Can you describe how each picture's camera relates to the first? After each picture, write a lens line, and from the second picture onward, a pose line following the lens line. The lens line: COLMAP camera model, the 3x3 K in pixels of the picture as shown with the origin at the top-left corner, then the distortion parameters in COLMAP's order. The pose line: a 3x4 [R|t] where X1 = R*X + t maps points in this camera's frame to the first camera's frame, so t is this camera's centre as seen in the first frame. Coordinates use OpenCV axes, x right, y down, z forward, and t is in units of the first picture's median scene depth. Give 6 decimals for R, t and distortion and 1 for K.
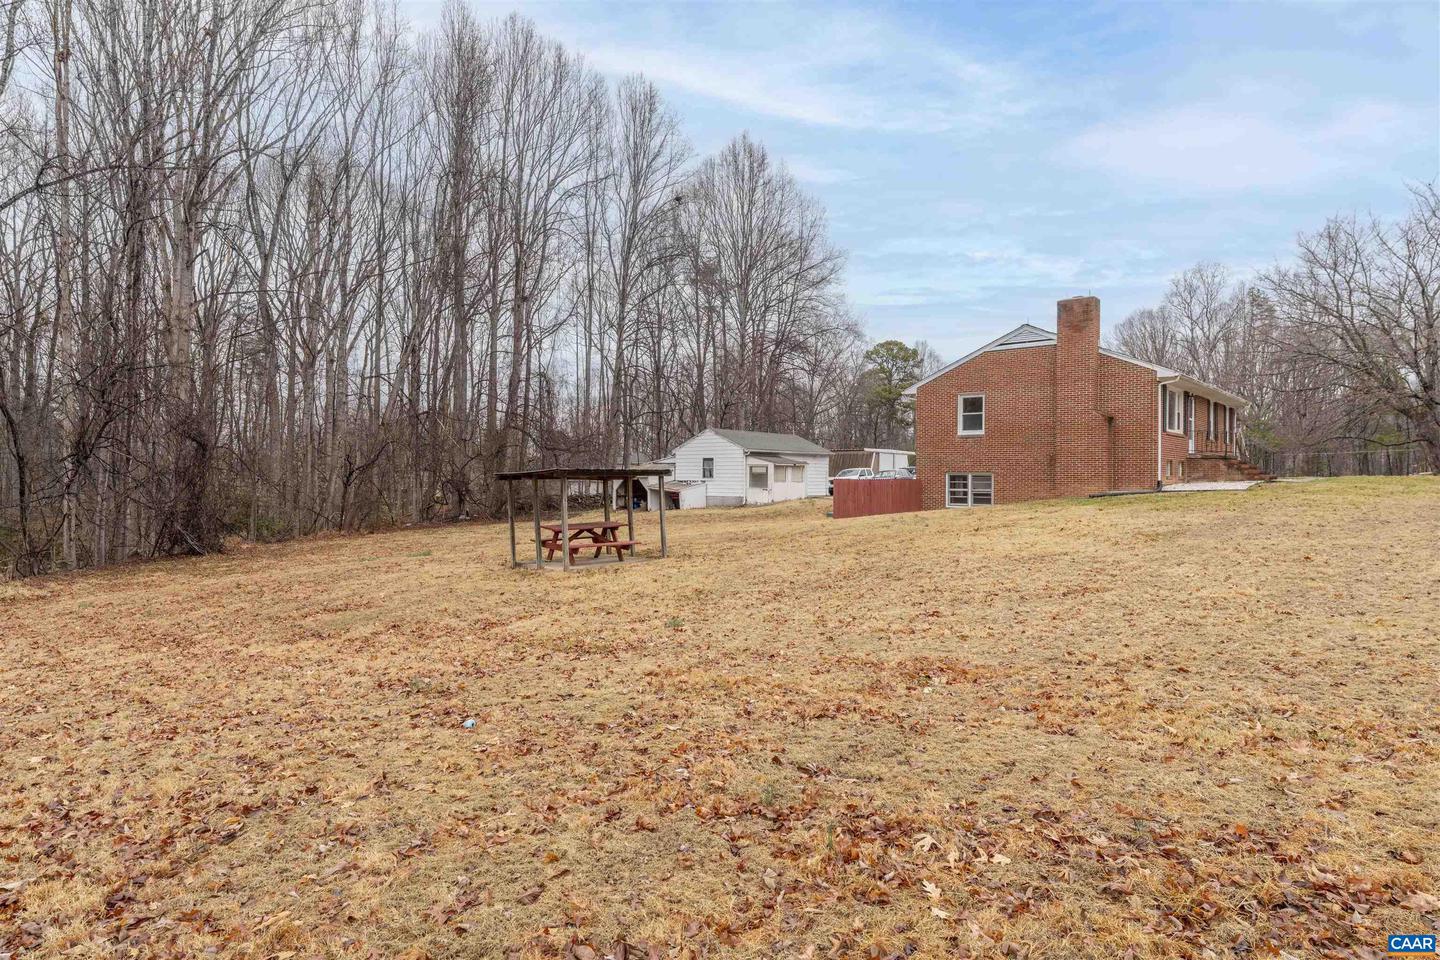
lens RADIAL K [[828.0, 0, 722.4], [0, 828.0, 453.6], [0, 0, 1]] dist [0.001764, 0.000541]
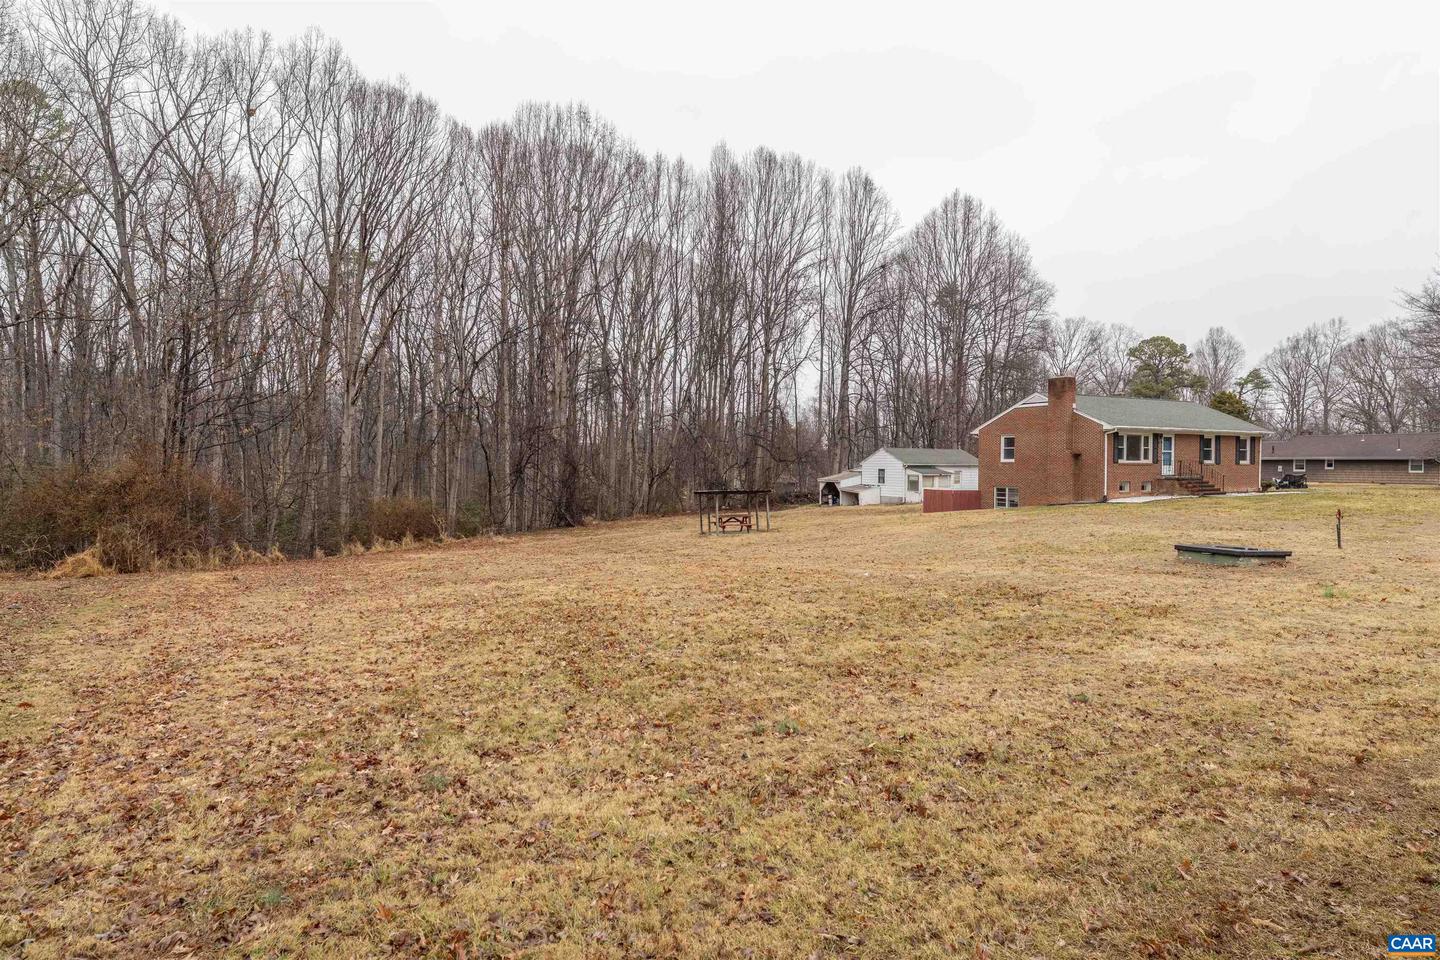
lens RADIAL K [[828.0, 0, 722.4], [0, 828.0, 453.6], [0, 0, 1]] dist [0.001764, 0.000541]
pose [[0.931086, -0.004013, -0.364779, 0.253100], [0.009888, 0.999850, 0.014239, -0.044993], [0.364667, -0.016864, 0.930985, -0.426060]]
